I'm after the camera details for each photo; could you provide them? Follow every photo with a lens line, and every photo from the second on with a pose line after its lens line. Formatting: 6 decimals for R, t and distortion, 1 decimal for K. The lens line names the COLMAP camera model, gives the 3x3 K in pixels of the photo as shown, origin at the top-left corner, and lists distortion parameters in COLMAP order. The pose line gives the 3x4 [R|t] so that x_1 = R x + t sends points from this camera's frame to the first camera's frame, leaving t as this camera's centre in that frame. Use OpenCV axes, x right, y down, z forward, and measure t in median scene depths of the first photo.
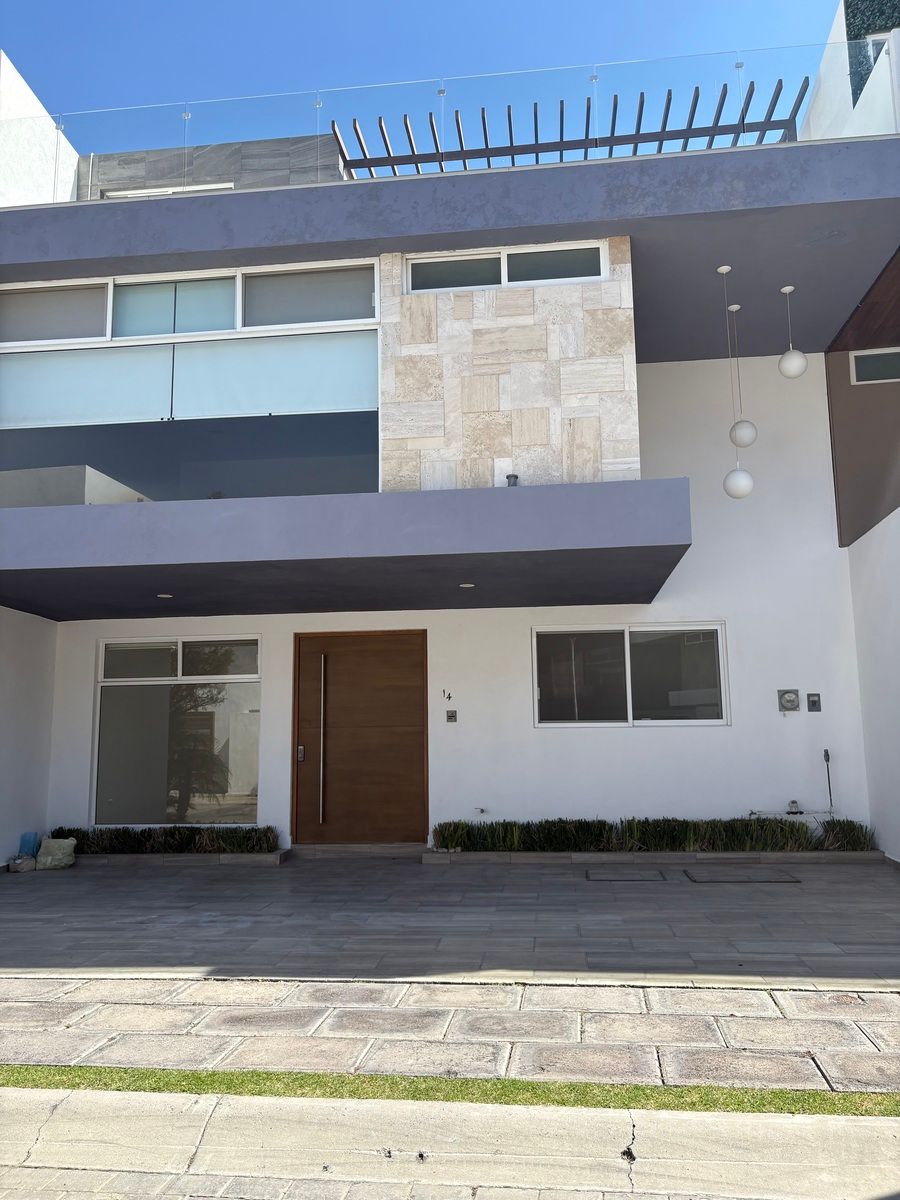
lens RADIAL K [[910.4, 0, 452.2], [0, 910.4, 607.9], [0, 0, 1]] dist [0.000914, -0.009320]
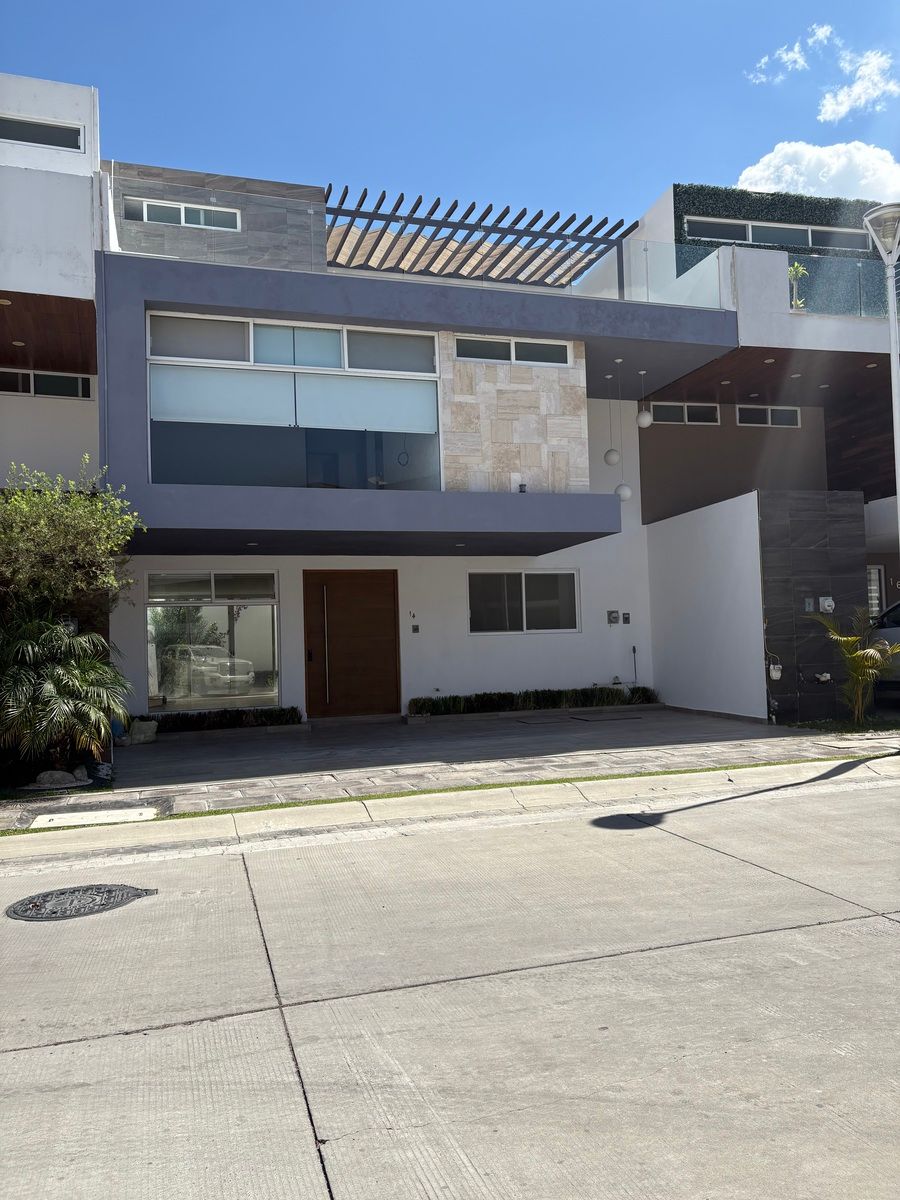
lens RADIAL K [[904.9, 0, 451.8], [0, 904.9, 621.8], [0, 0, 1]] dist [-0.004191, -0.006163]
pose [[0.913527, -0.005077, 0.406746, -0.594355], [-0.039946, 0.993970, 0.102122, -0.048443], [-0.404812, -0.109539, 0.907815, -0.392778]]
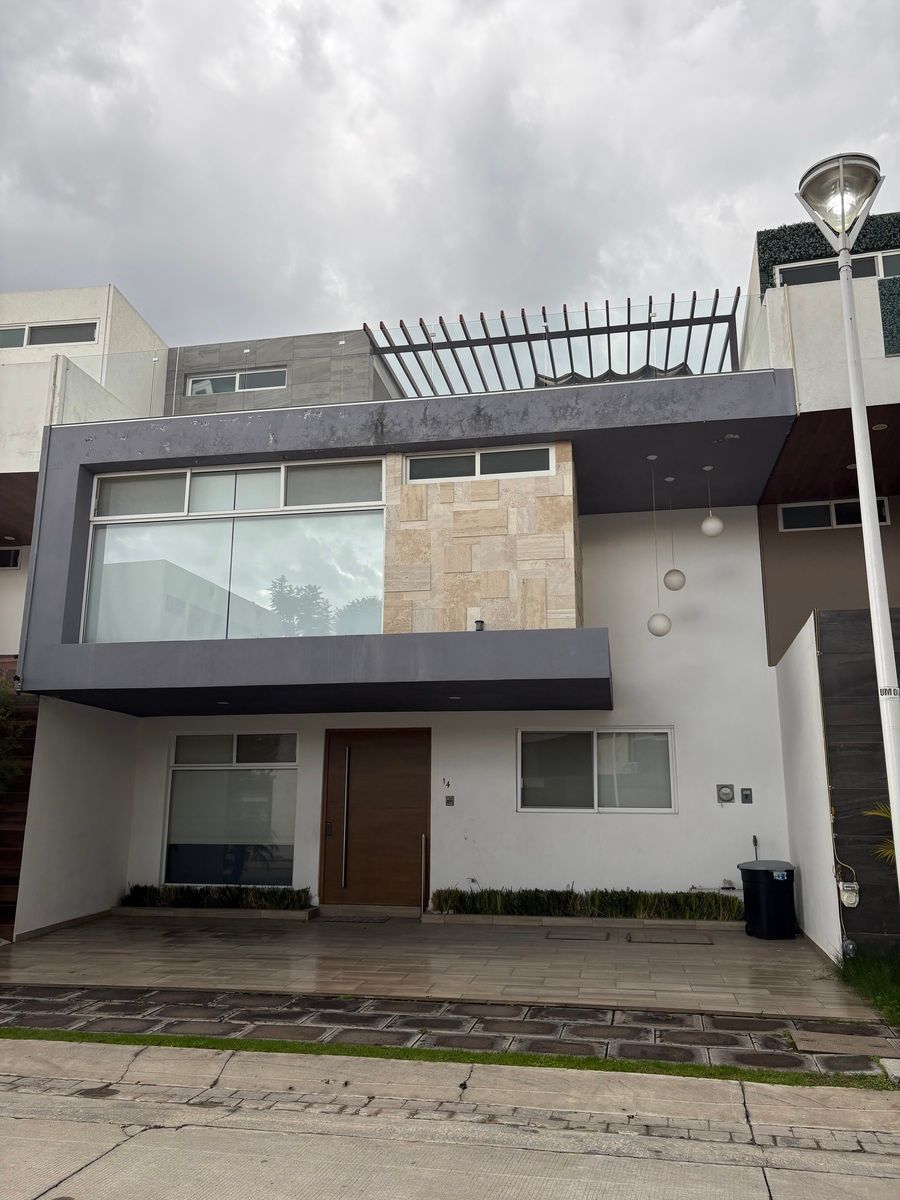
lens RADIAL K [[919.0, 0, 450.0], [0, 919.0, 600.0], [0, 0, 1]] dist [0.005574, -0.003211]
pose [[0.996930, 0.002173, -0.078269, 0.104433], [-0.008215, 0.997001, -0.076955, -0.060759], [0.077867, 0.077362, 0.993958, -0.276508]]
